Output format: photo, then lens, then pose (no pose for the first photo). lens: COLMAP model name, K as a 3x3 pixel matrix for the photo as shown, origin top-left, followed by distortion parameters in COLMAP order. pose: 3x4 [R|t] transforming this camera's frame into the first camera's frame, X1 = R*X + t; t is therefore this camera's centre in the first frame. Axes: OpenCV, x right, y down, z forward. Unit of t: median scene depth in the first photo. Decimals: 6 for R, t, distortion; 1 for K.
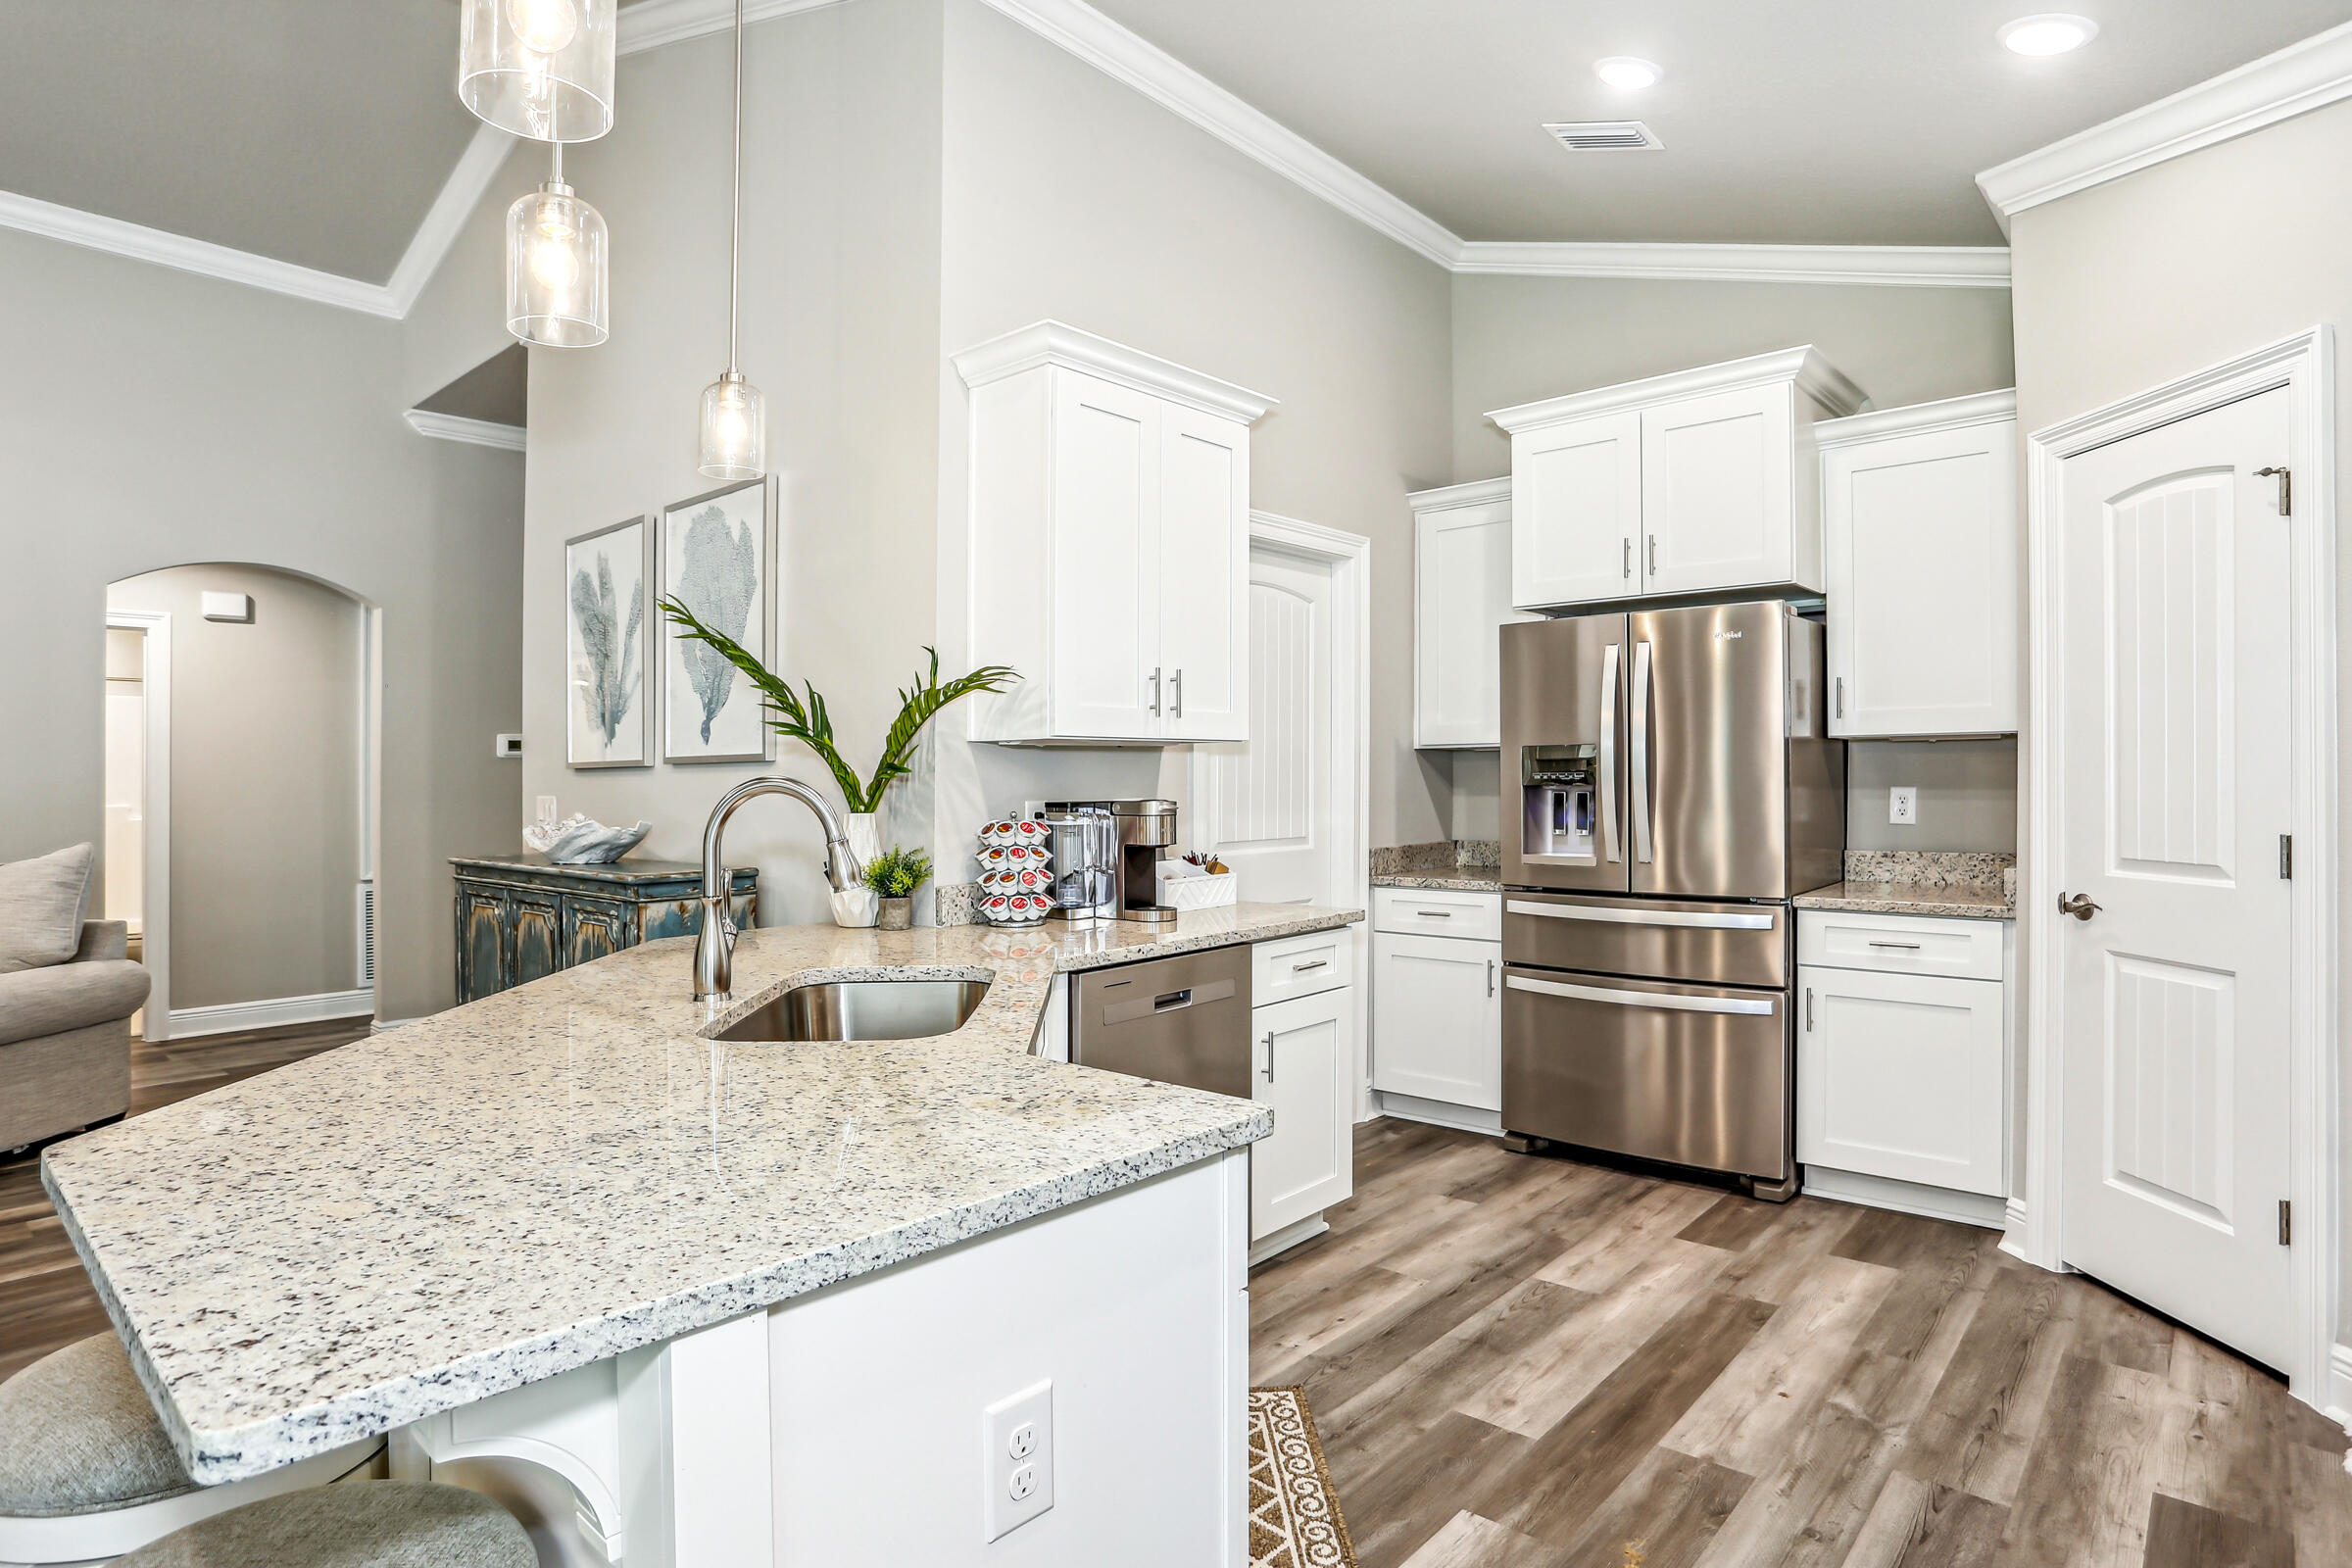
lens RADIAL K [[1263.4, 0, 1178.4], [0, 1263.4, 763.2], [0, 0, 1]] dist [-0.071590, 0.036989]
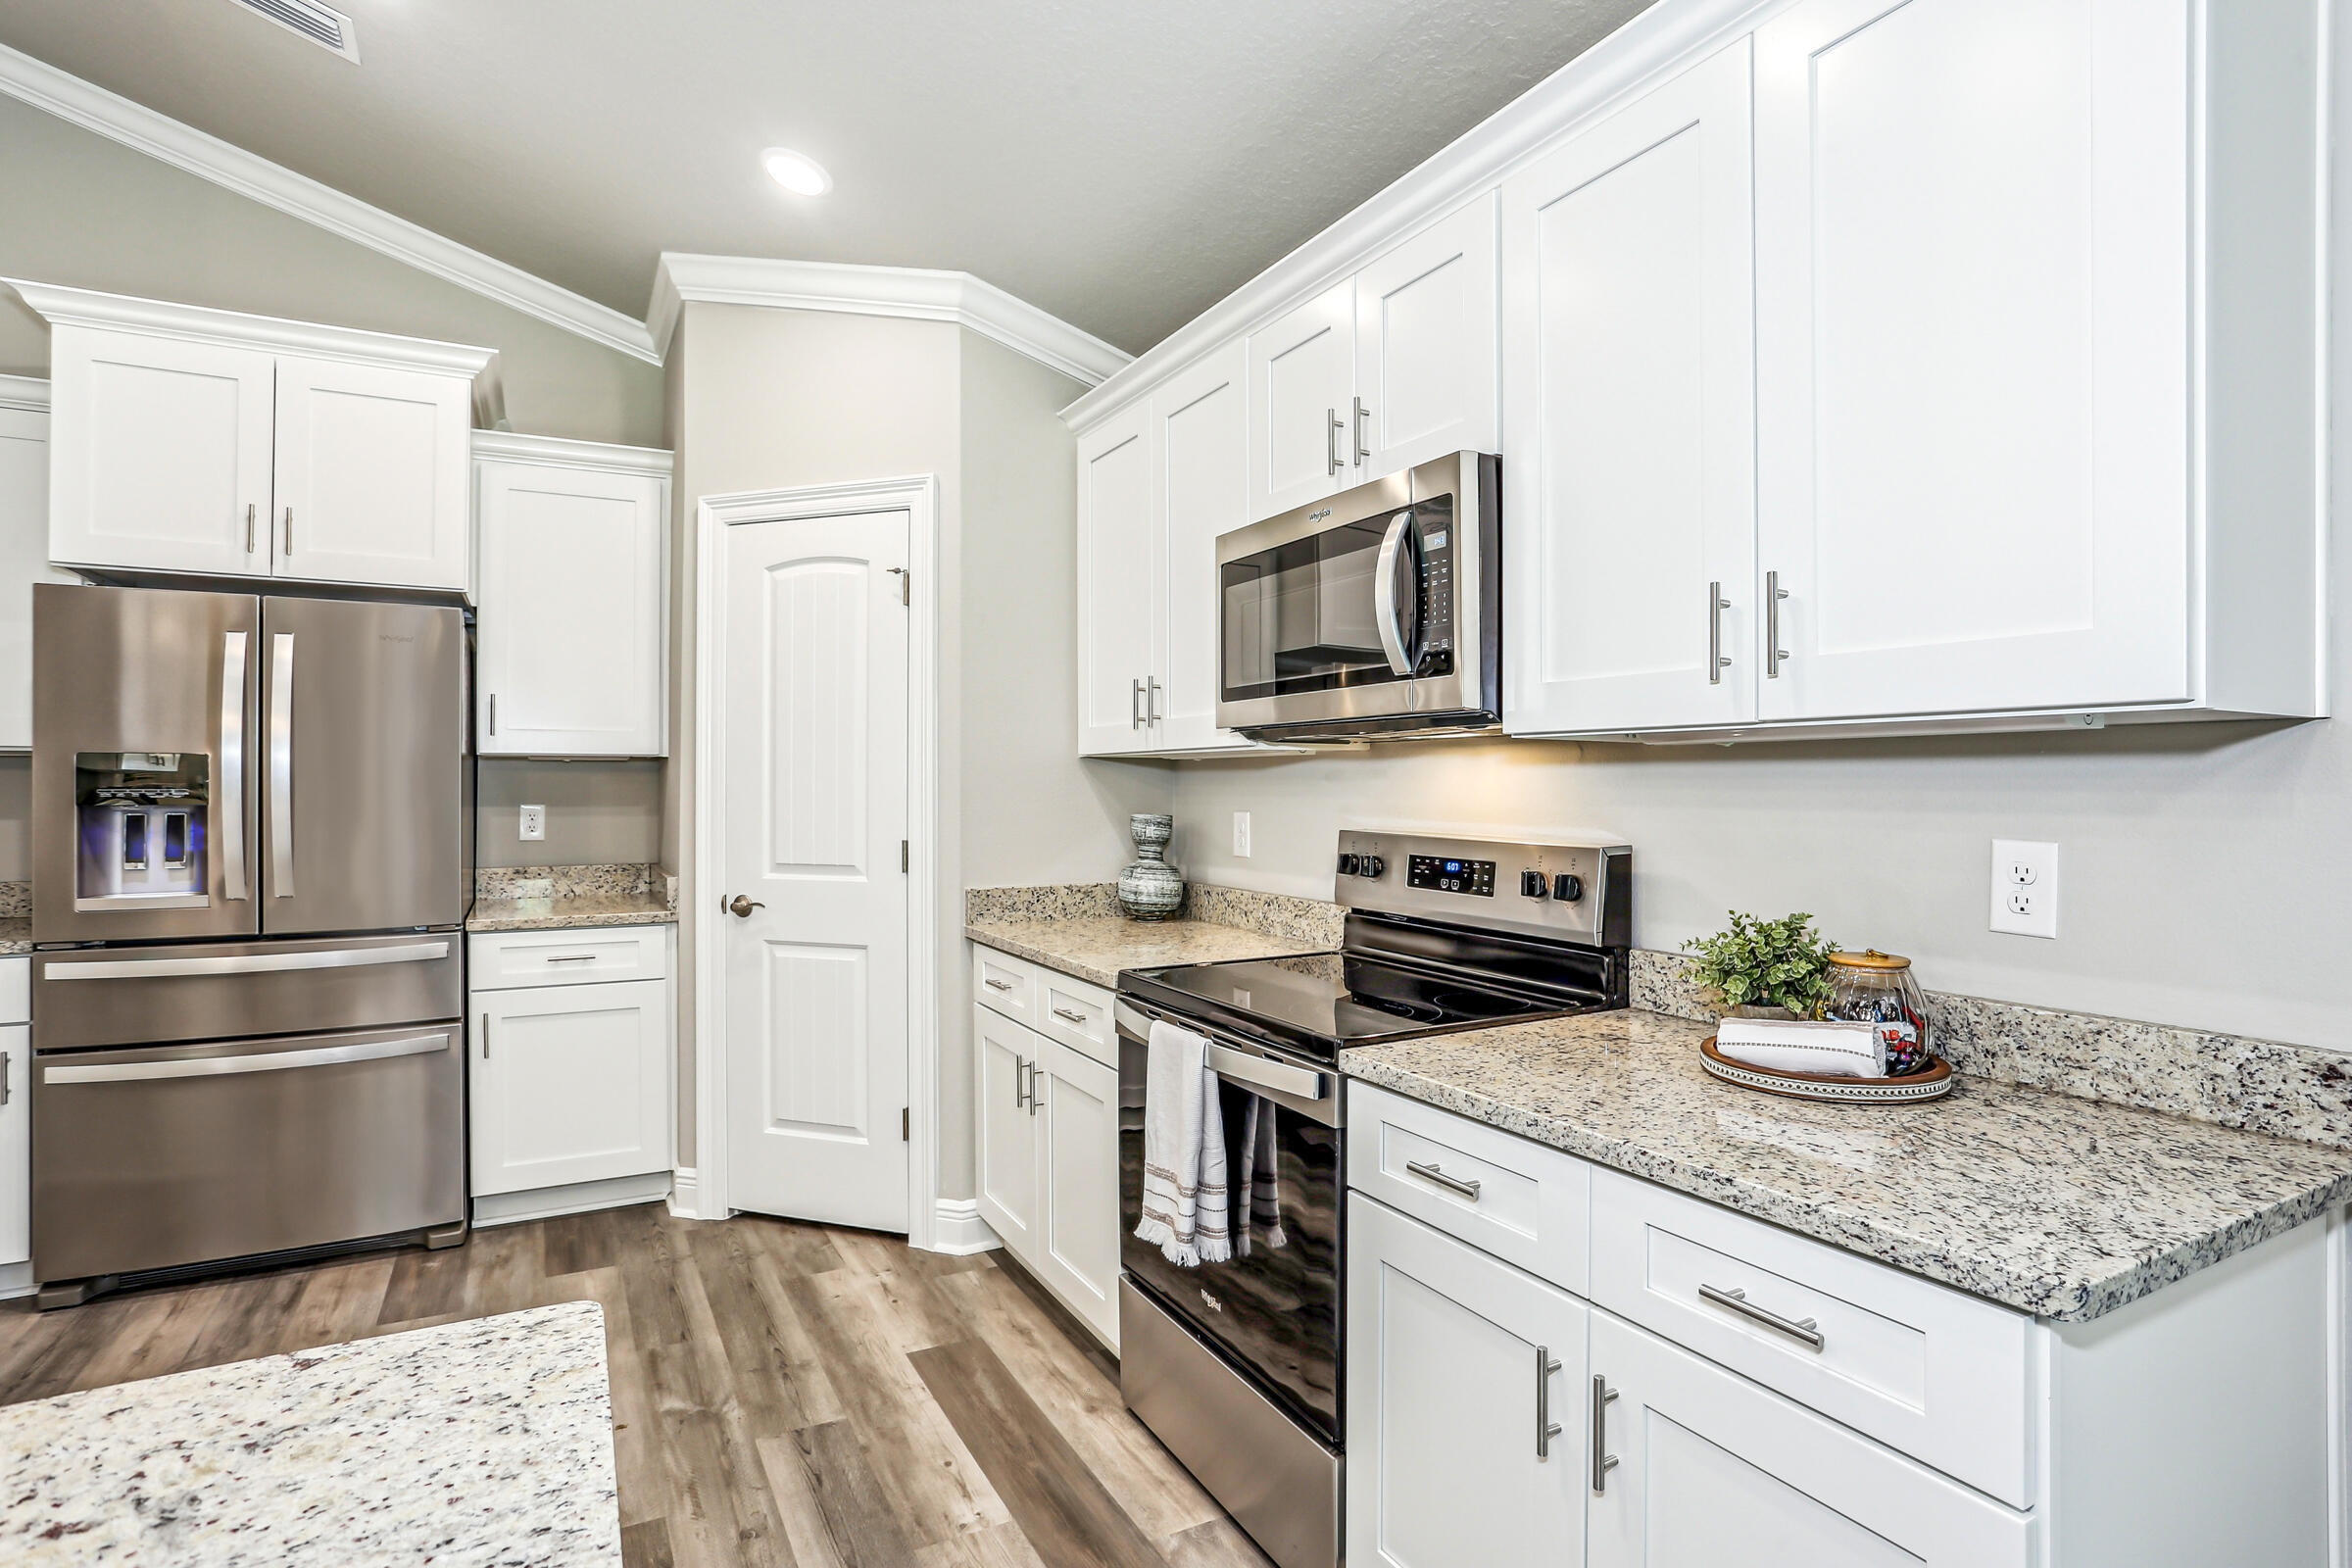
lens RADIAL K [[1176.9, 0, 1168.7], [0, 1176.9, 775.5], [0, 0, 1]] dist [-0.072287, 0.036243]
pose [[0.342429, 0.015665, 0.939413, -0.166761], [-0.014206, 0.999833, -0.011495, -0.001734], [-0.939436, -0.009409, 0.342594, 0.209478]]
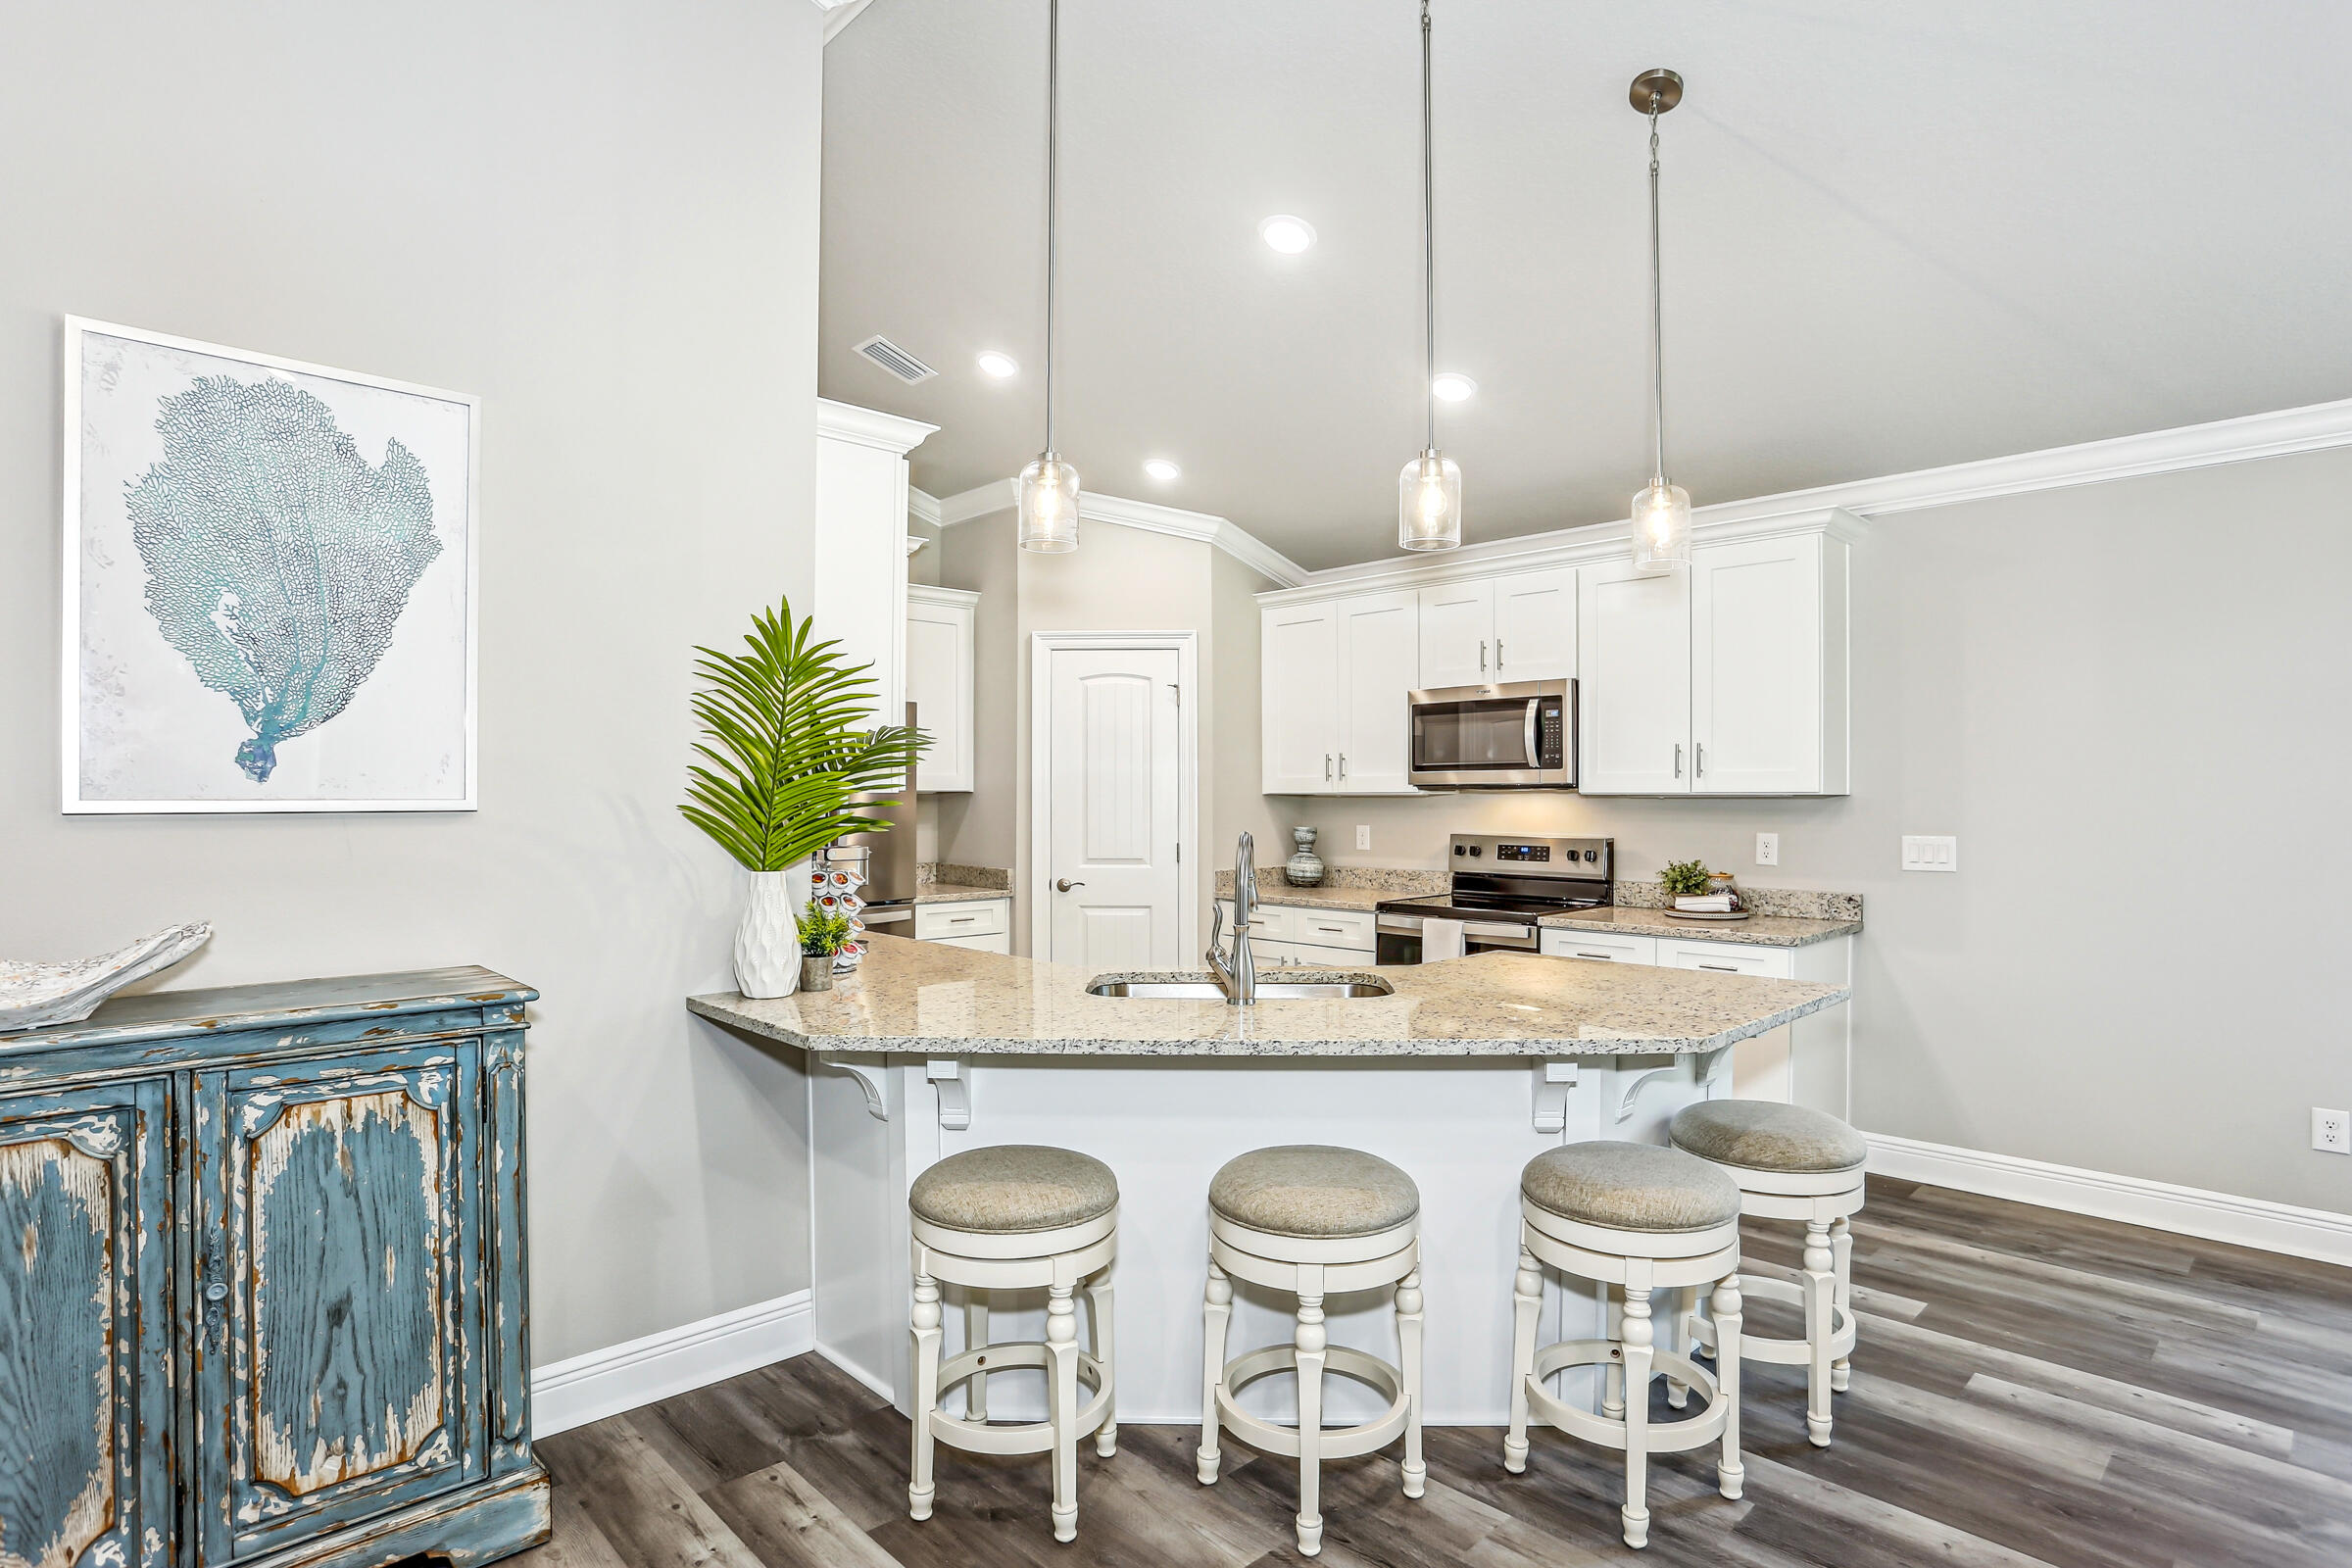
lens RADIAL K [[1206.9, 0, 1176.4], [0, 1206.9, 795.0], [0, 0, 1]] dist [-0.067072, 0.026943]
pose [[0.077061, 0.009396, 0.996982, -1.053771], [-0.010911, 0.999904, -0.008581, -0.010366], [-0.996967, -0.010217, 0.077156, 0.623436]]
